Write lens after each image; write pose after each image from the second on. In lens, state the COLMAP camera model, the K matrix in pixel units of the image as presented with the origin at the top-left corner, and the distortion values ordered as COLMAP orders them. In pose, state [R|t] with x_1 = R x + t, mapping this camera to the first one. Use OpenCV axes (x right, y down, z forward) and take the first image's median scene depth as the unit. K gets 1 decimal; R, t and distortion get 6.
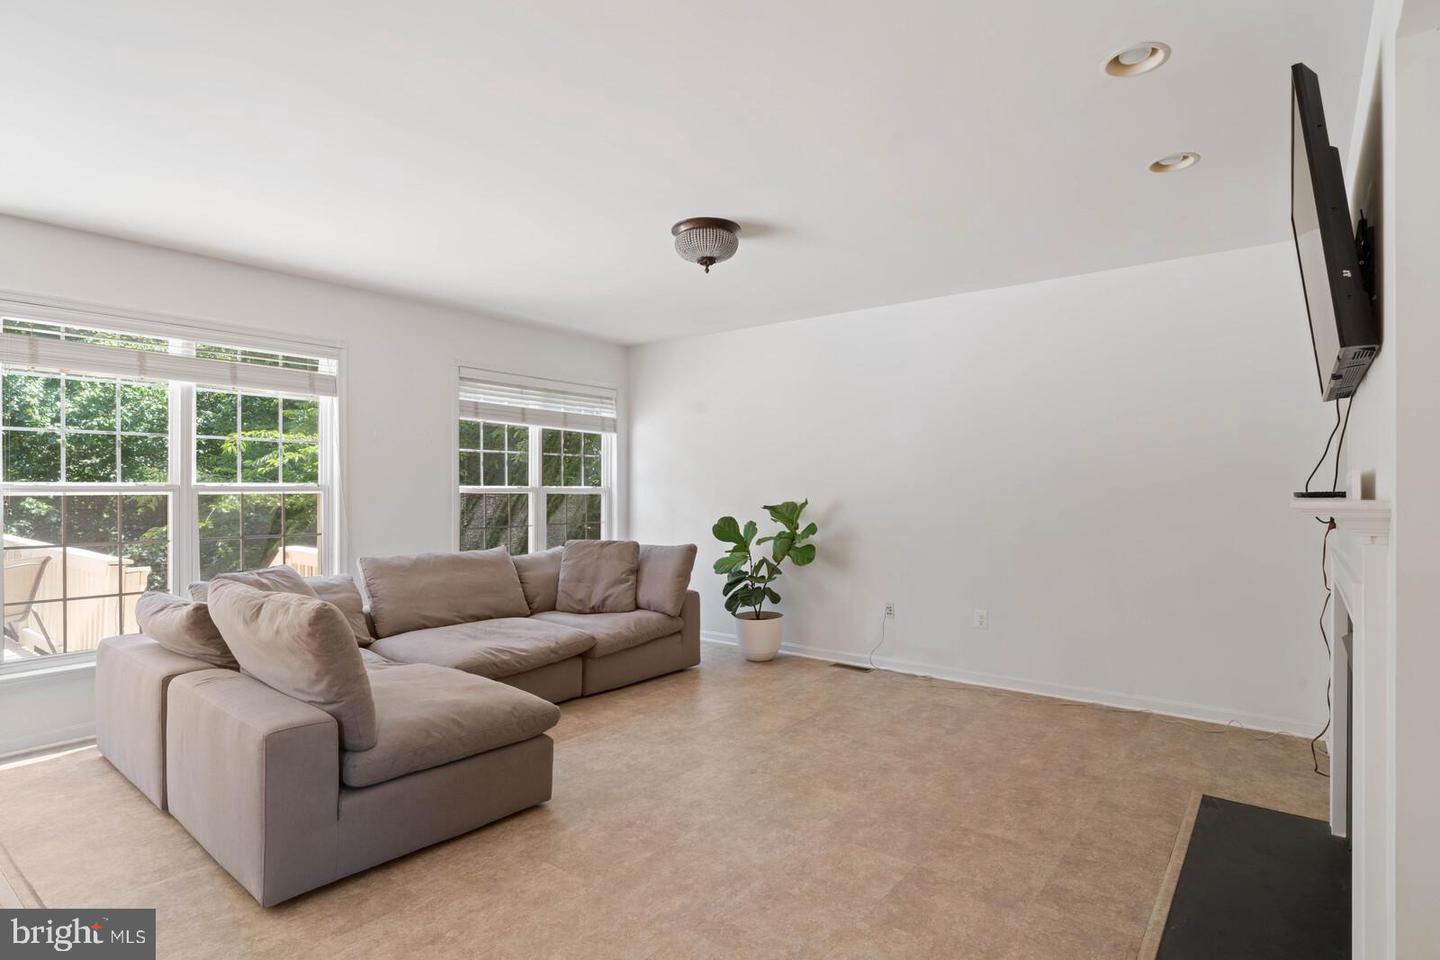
lens RADIAL K [[744.7, 0, 721.7], [0, 744.7, 488.8], [0, 0, 1]] dist [-0.001352, 0.000678]
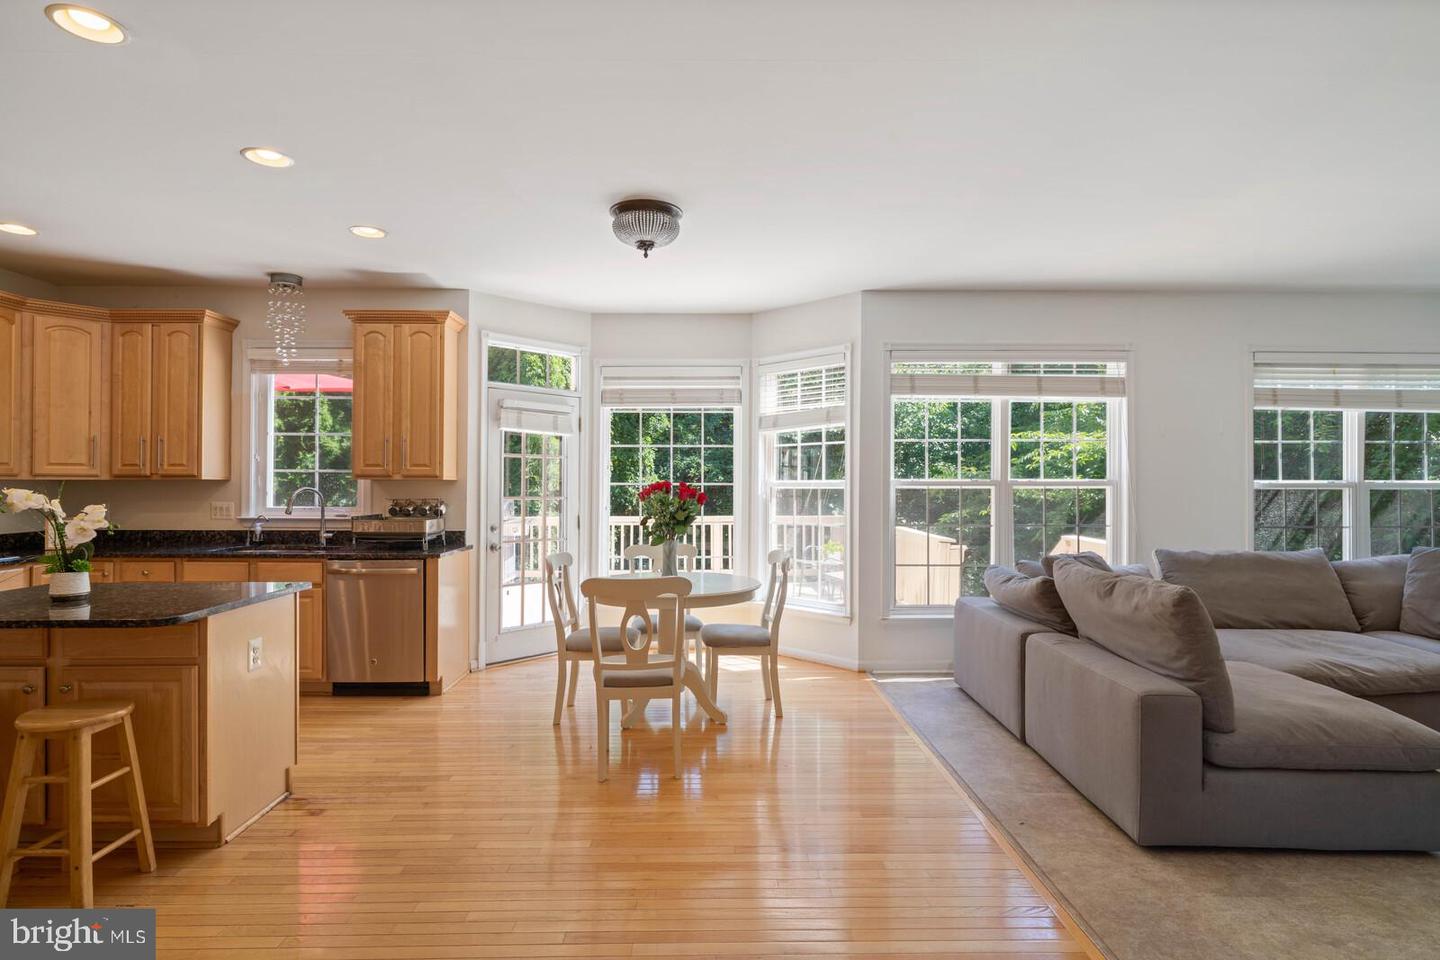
lens RADIAL K [[739.6, 0, 720.0], [0, 739.6, 480.0], [0, 0, 1]] dist [0.001213, 0.000827]
pose [[0.625916, -0.003458, -0.779883, -0.064576], [-0.000910, 0.999986, -0.005165, 0.000791], [0.779890, 0.003943, 0.625904, -0.122920]]
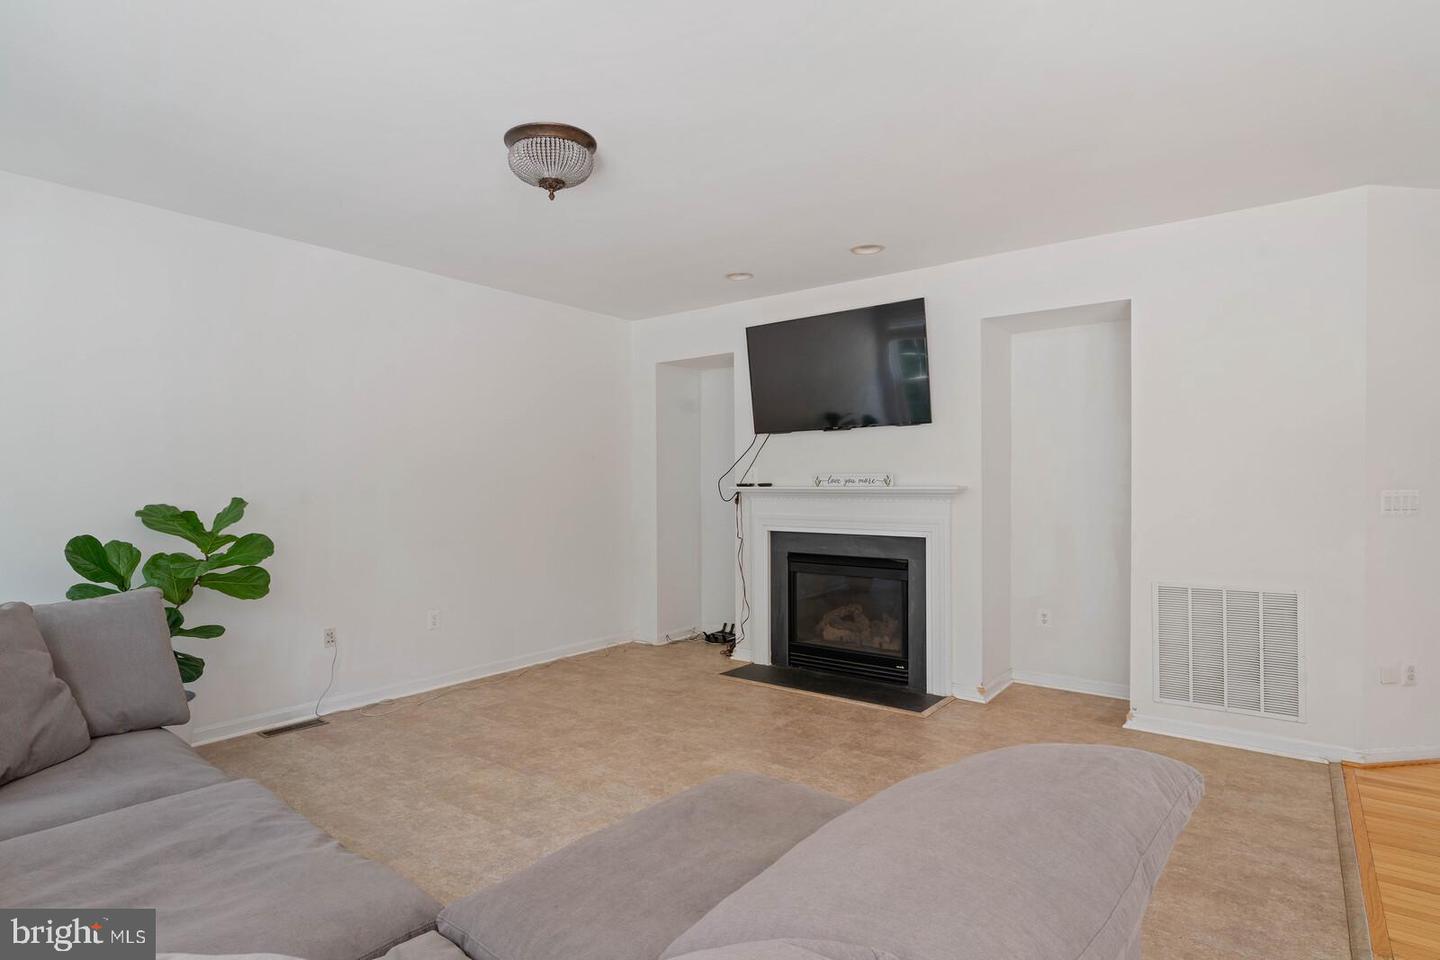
lens RADIAL K [[744.7, 0, 721.7], [0, 744.7, 488.8], [0, 0, 1]] dist [-0.001352, 0.000678]
pose [[0.005484, -0.008959, 0.999945, -0.689417], [0.002624, 0.999957, 0.008945, 0.000784], [-0.999982, 0.002575, 0.005507, 0.722323]]
